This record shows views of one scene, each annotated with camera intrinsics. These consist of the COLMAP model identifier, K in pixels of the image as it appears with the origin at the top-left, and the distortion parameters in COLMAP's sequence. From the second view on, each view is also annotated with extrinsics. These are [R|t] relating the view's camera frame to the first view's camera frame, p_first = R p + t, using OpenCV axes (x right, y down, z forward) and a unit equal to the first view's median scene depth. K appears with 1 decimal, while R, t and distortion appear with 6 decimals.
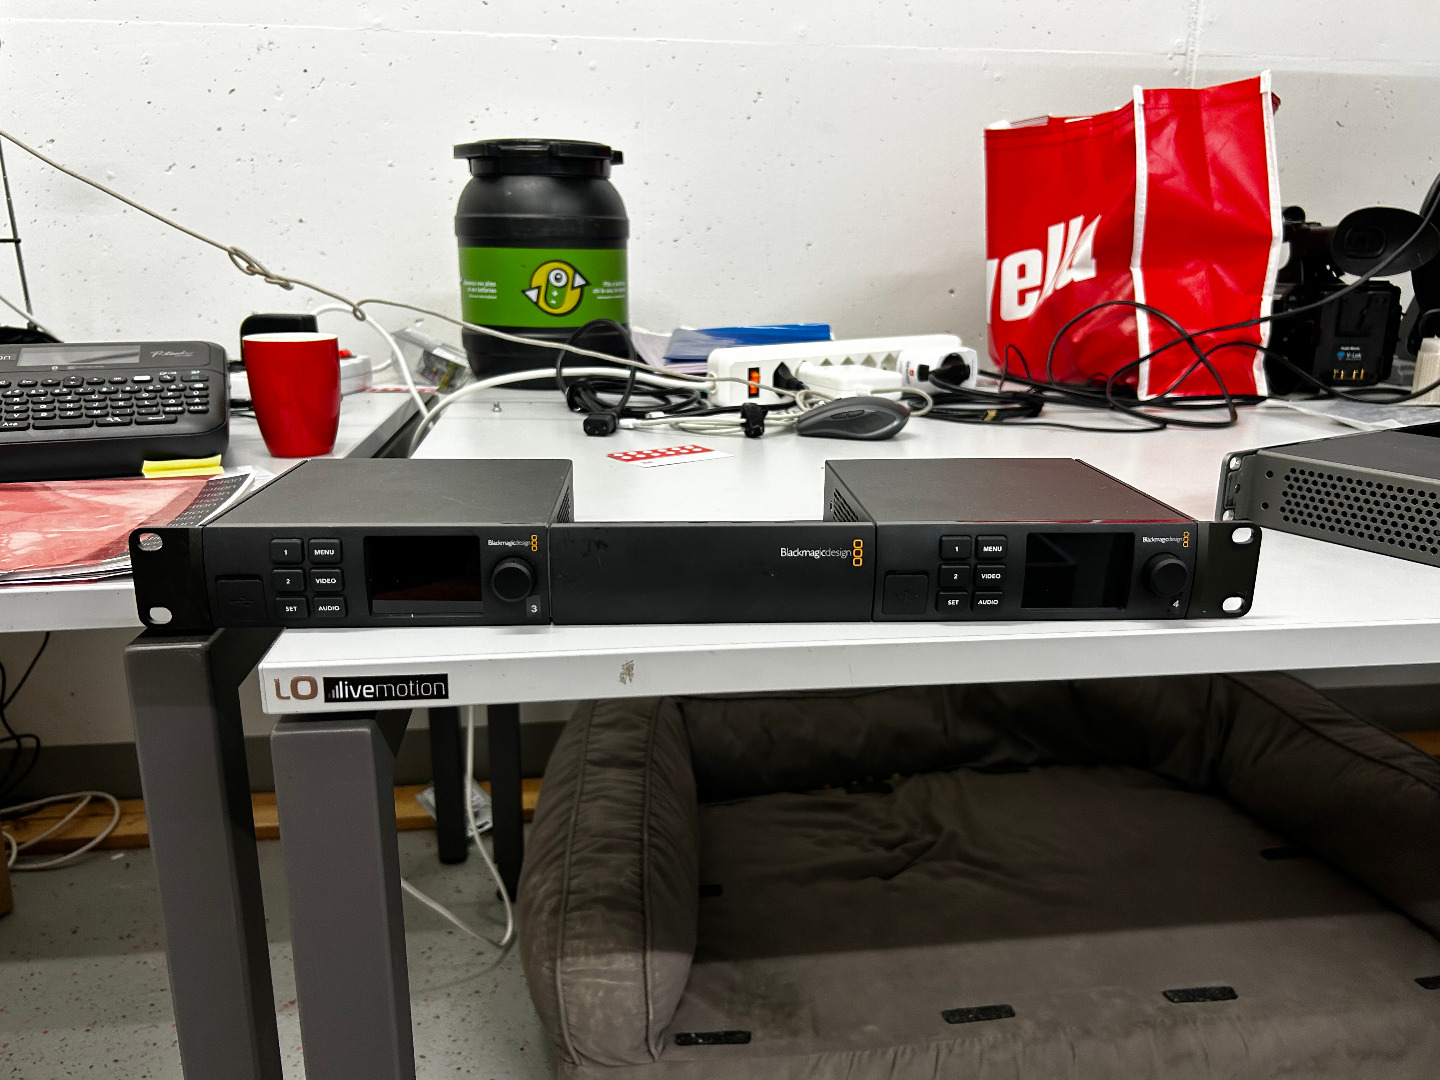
lens RADIAL K [[1059.0, 0, 719.1], [0, 1059.0, 555.9], [0, 0, 1]] dist [0.026812, -0.029324]
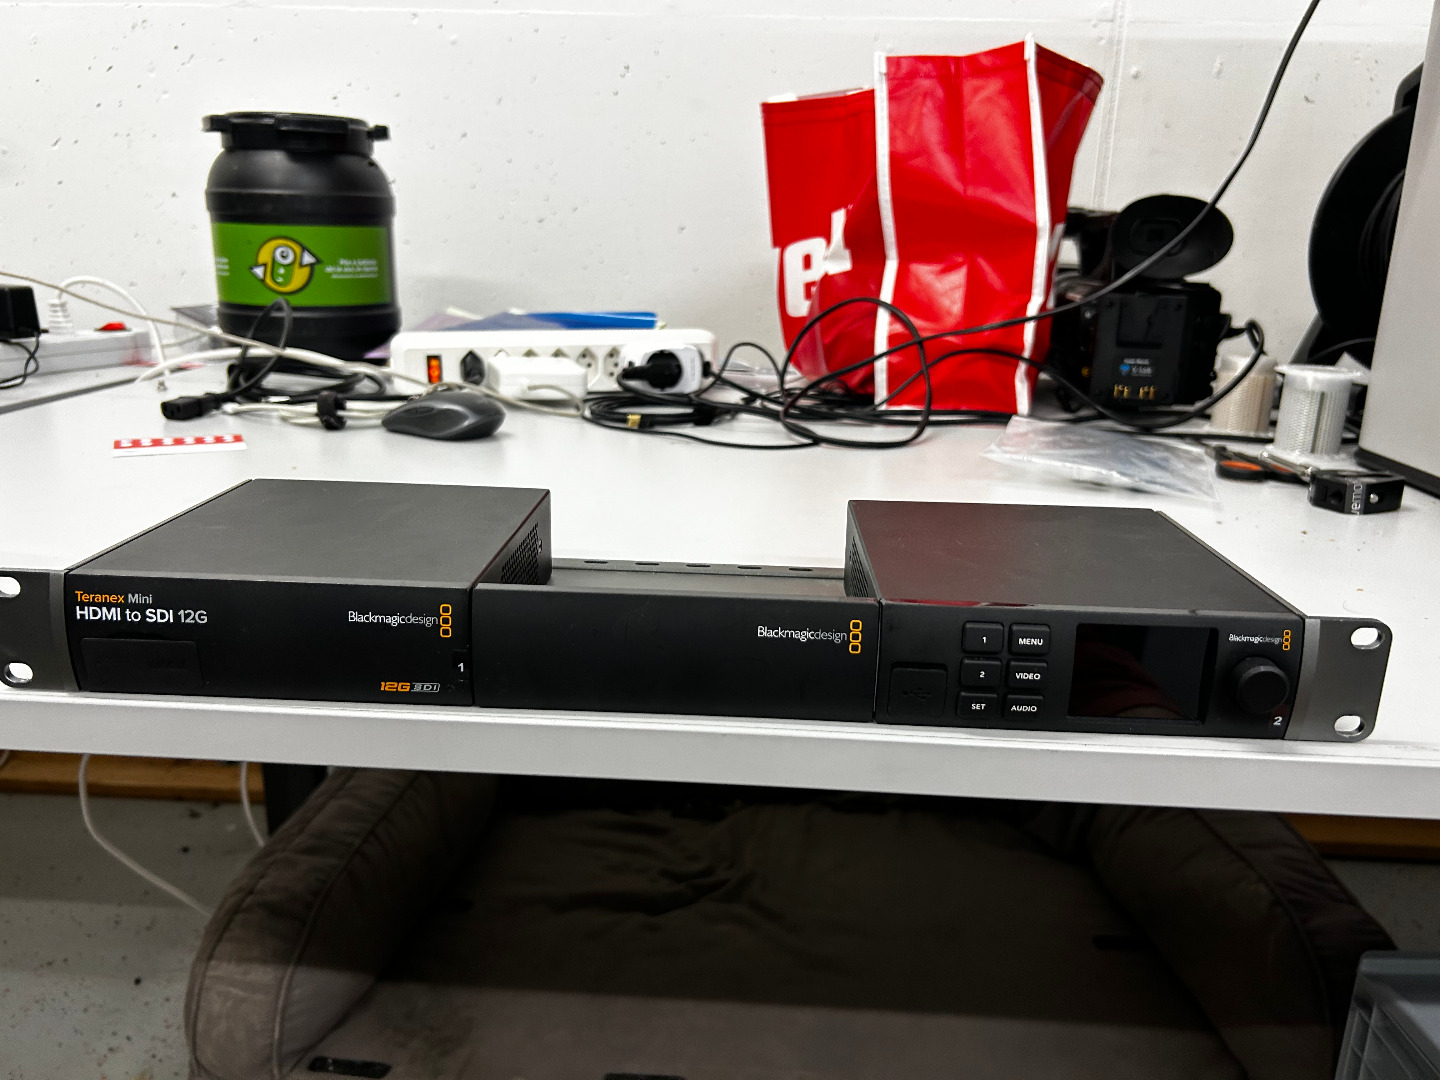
lens RADIAL K [[1059.8, 0, 720.0], [0, 1059.8, 540.0], [0, 0, 1]] dist [0.039635, -0.048092]
pose [[0.983551, 0.067582, -0.167514, 0.418414], [-0.068063, 0.997677, 0.002871, -0.033723], [0.167319, 0.008578, 0.985865, 0.114044]]
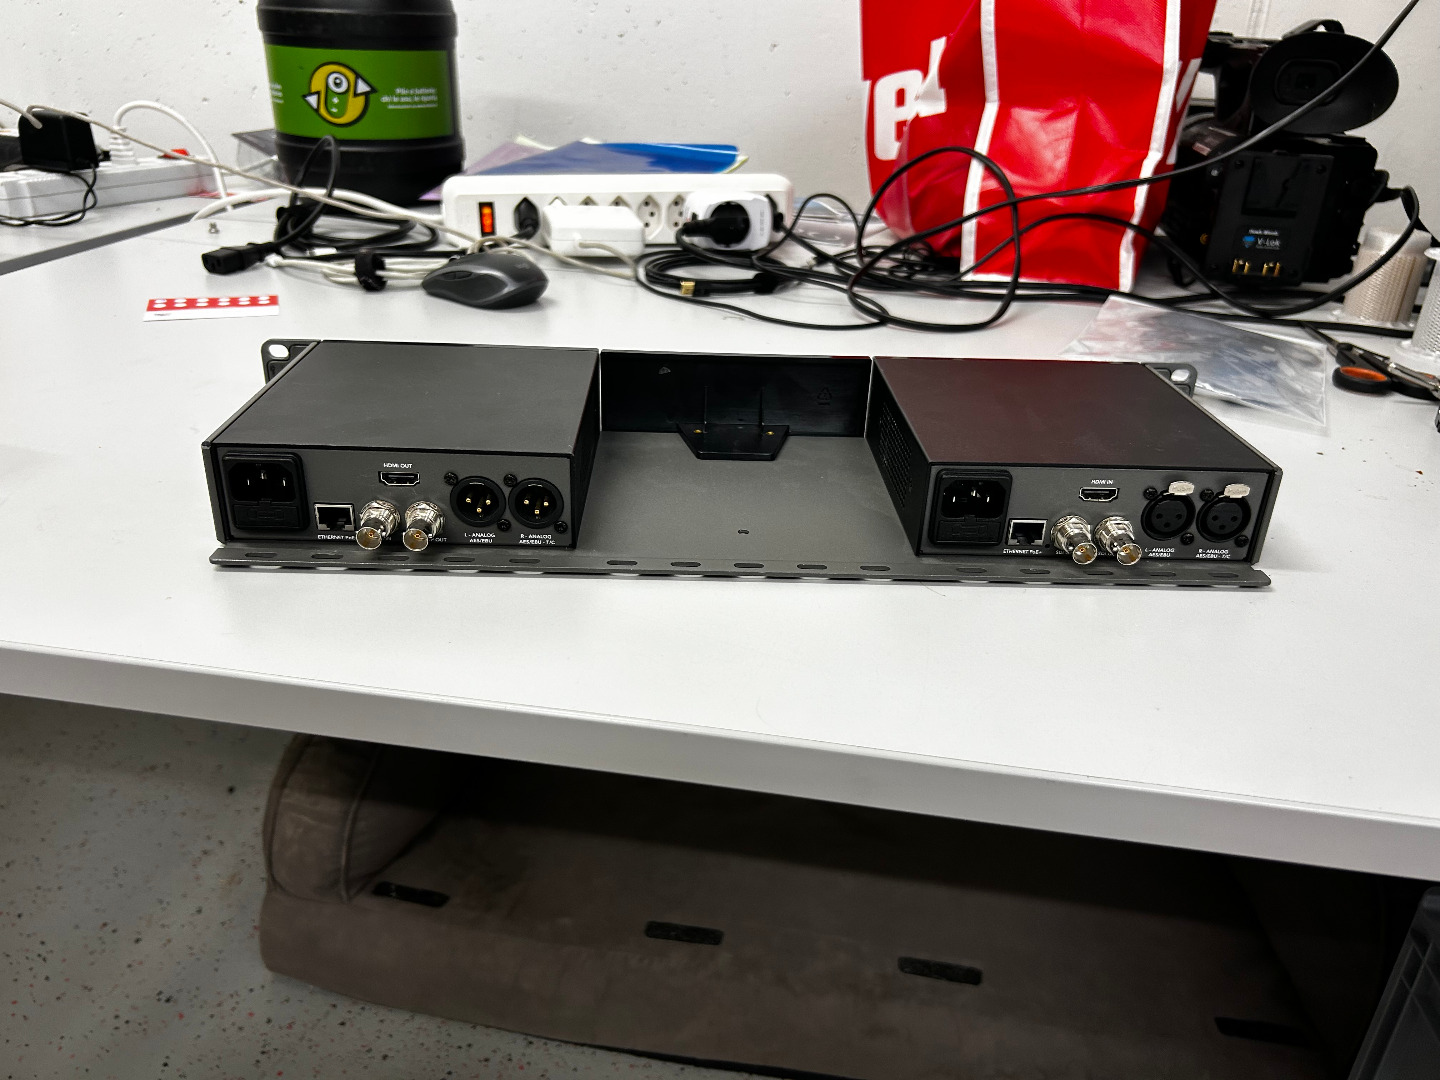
lens RADIAL K [[1065.8, 0, 720.0], [0, 1065.8, 540.0], [0, 0, 1]] dist [0.001273, 0.009282]
pose [[0.958597, 0.148593, -0.242924, 0.441577], [-0.105535, 0.977694, 0.181593, -0.080421], [0.264489, -0.148438, 0.952897, 0.161227]]
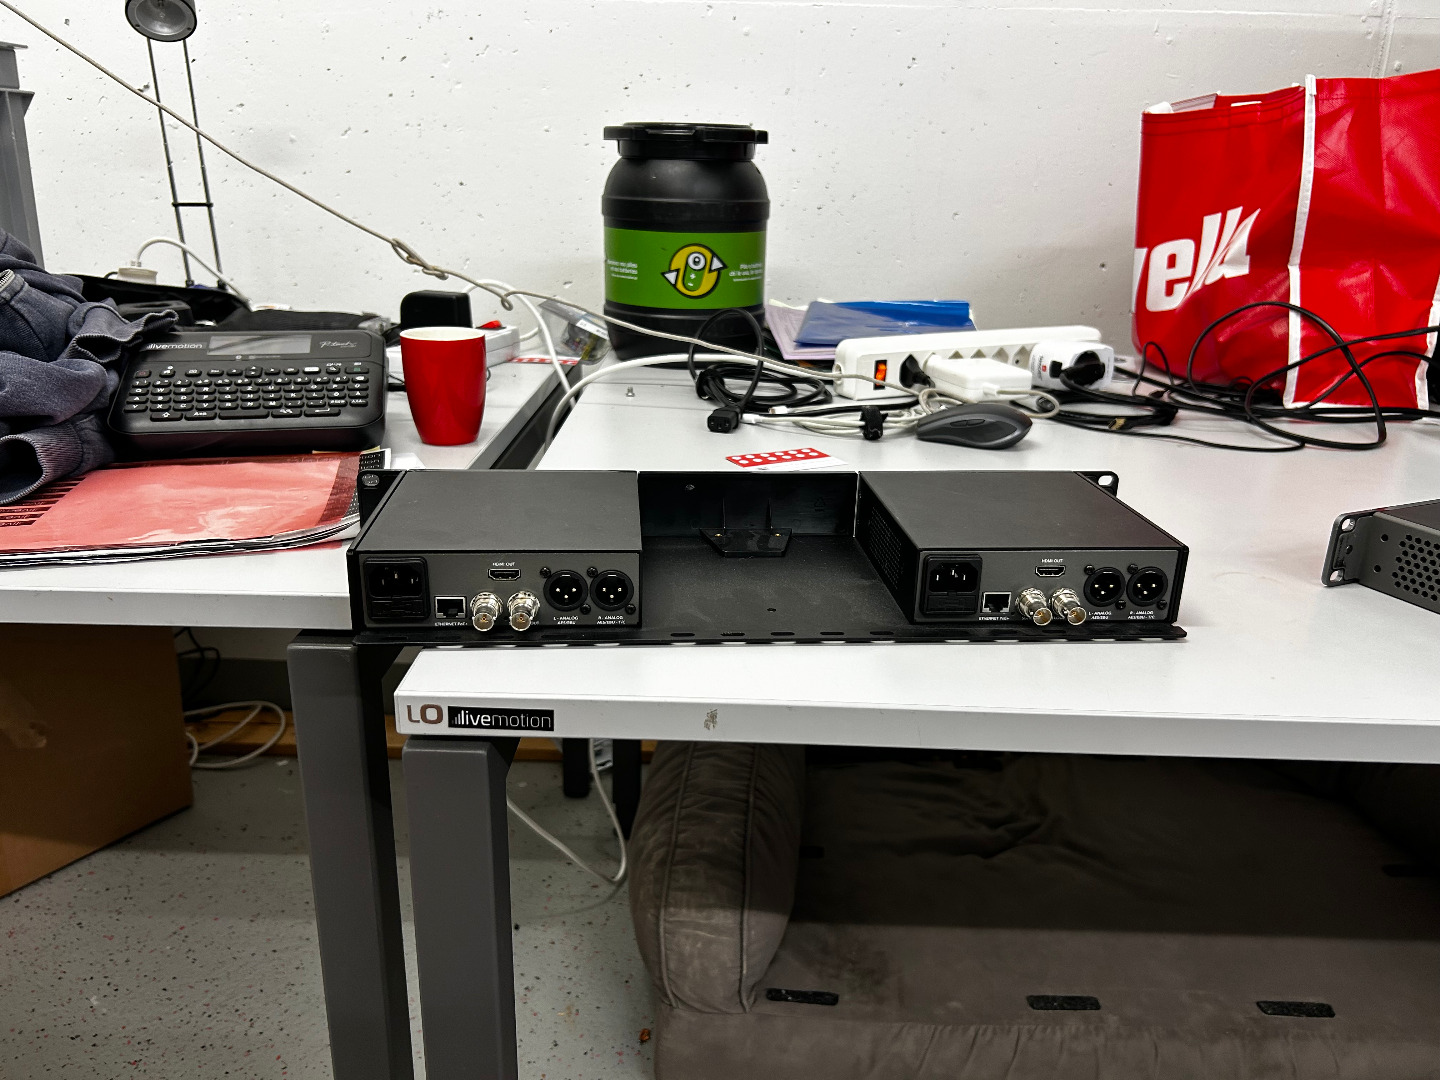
lens RADIAL K [[1055.6, 0, 718.8], [0, 1055.6, 551.1], [0, 0, 1]] dist [0.033206, -0.039315]
pose [[0.989770, 0.062605, -0.128200, 0.018769], [-0.054306, 0.996258, 0.067241, -0.052248], [0.131930, -0.059591, 0.989466, -0.028682]]
